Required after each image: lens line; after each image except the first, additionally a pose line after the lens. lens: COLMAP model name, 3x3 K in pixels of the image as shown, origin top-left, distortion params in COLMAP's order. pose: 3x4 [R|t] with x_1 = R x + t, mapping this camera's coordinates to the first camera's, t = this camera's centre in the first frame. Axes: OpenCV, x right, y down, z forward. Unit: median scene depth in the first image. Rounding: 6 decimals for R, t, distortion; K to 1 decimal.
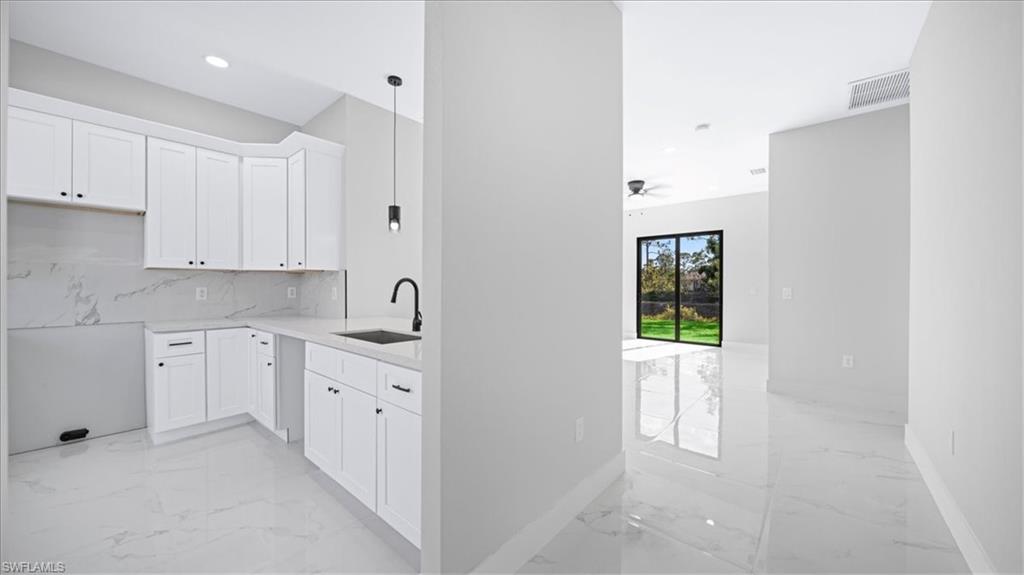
lens RADIAL K [[364.7, 0, 512.0], [0, 364.7, 287.5], [0, 0, 1]] dist [0.000318, -0.000258]
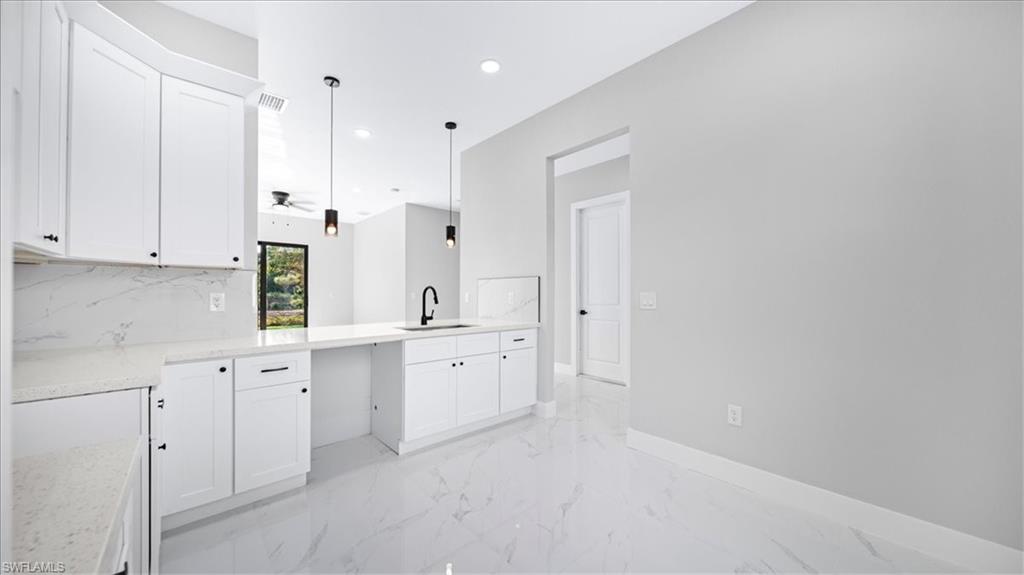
lens RADIAL K [[361.4, 0, 513.0], [0, 361.4, 292.0], [0, 0, 1]] dist [0.000110, -0.000032]
pose [[0.115833, -0.000740, 0.993268, -1.149602], [0.001394, 0.999999, 0.000583, -0.002527], [-0.993268, 0.001317, 0.115834, 0.377999]]
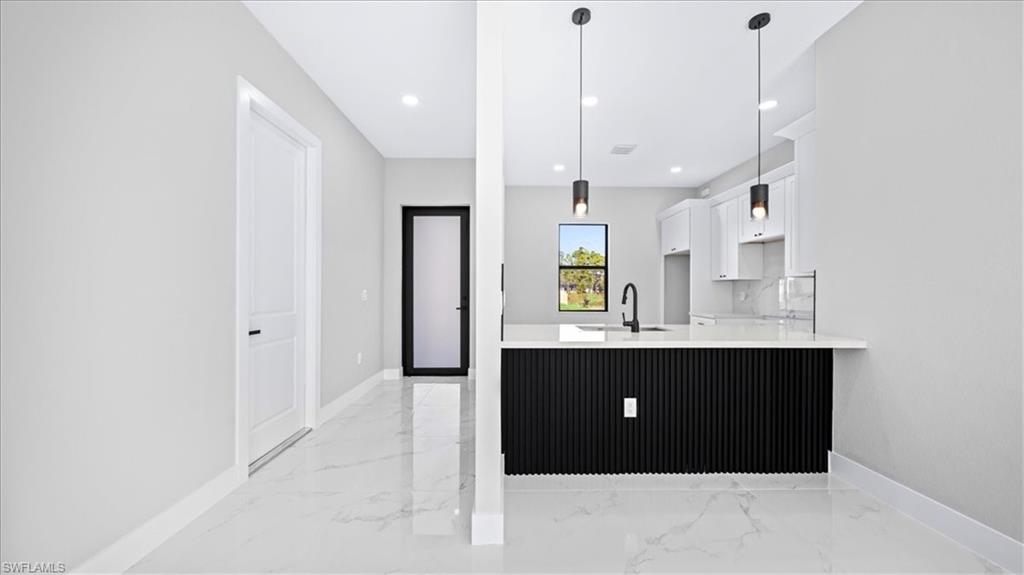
lens RADIAL K [[364.7, 0, 512.0], [0, 364.7, 287.5], [0, 0, 1]] dist [0.000318, -0.000258]
pose [[-0.736747, -0.009930, -0.676095, 0.544147], [-0.008364, 0.999949, -0.005572, -0.001687], [0.676116, 0.001550, -0.736793, 1.136019]]
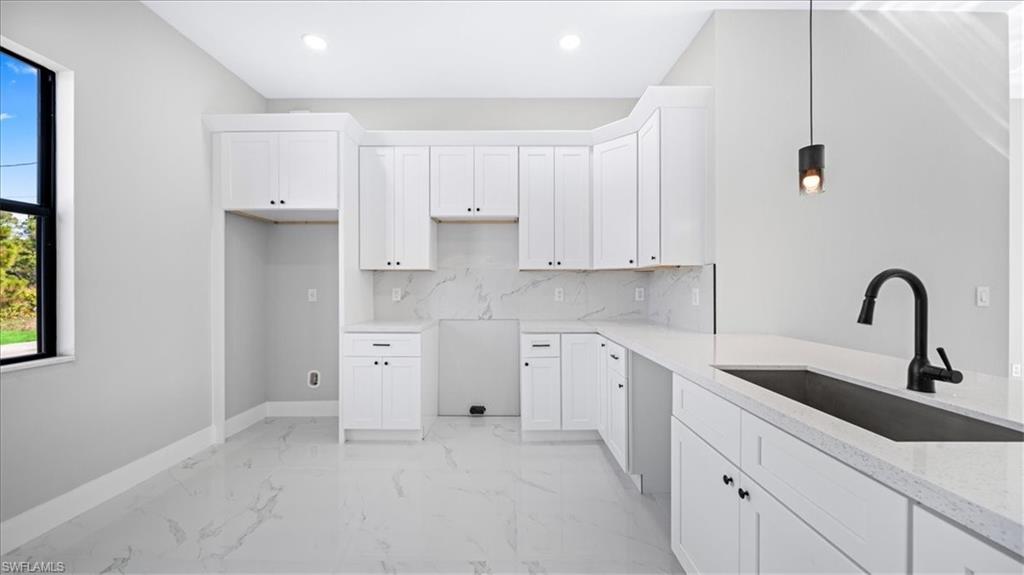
lens RADIAL K [[360.8, 0, 512.0], [0, 360.8, 287.5], [0, 0, 1]] dist [-0.000951, -0.000030]
pose [[0.655127, 0.001184, -0.755518, -0.188306], [-0.001438, 0.999999, 0.000320, -0.002143], [0.755517, 0.000877, 0.655128, 0.254858]]
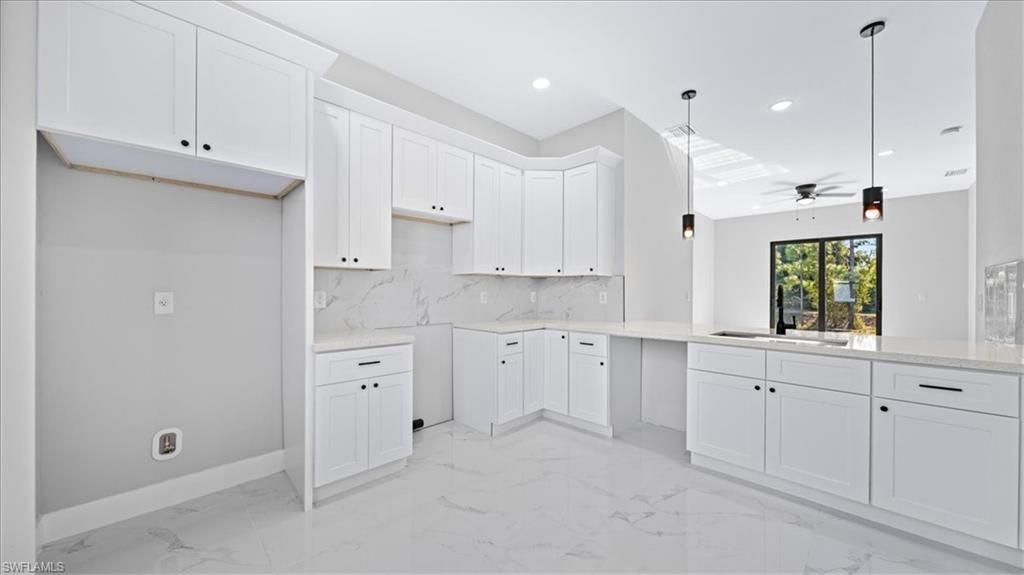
lens RADIAL K [[361.4, 0, 513.0], [0, 361.4, 292.0], [0, 0, 1]] dist [0.000110, -0.000032]
pose [[0.997520, 0.002585, -0.070337, -0.702062], [-0.002540, 0.999997, 0.000726, -0.000127], [0.070338, -0.000545, 0.997523, -0.064951]]
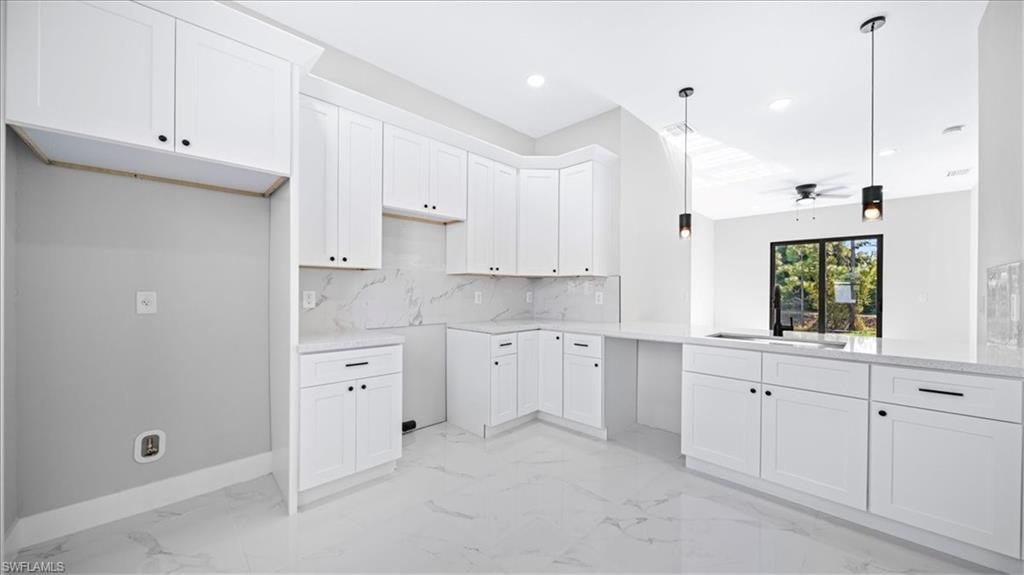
lens RADIAL K [[360.4, 0, 513.3], [0, 360.4, 292.5], [0, 0, 1]] dist [0.000132, -0.000070]
pose [[0.997287, 0.005426, -0.073407, -0.683777], [-0.005309, 0.999984, 0.001784, -0.000235], [0.073415, -0.001390, 0.997301, -0.048573]]
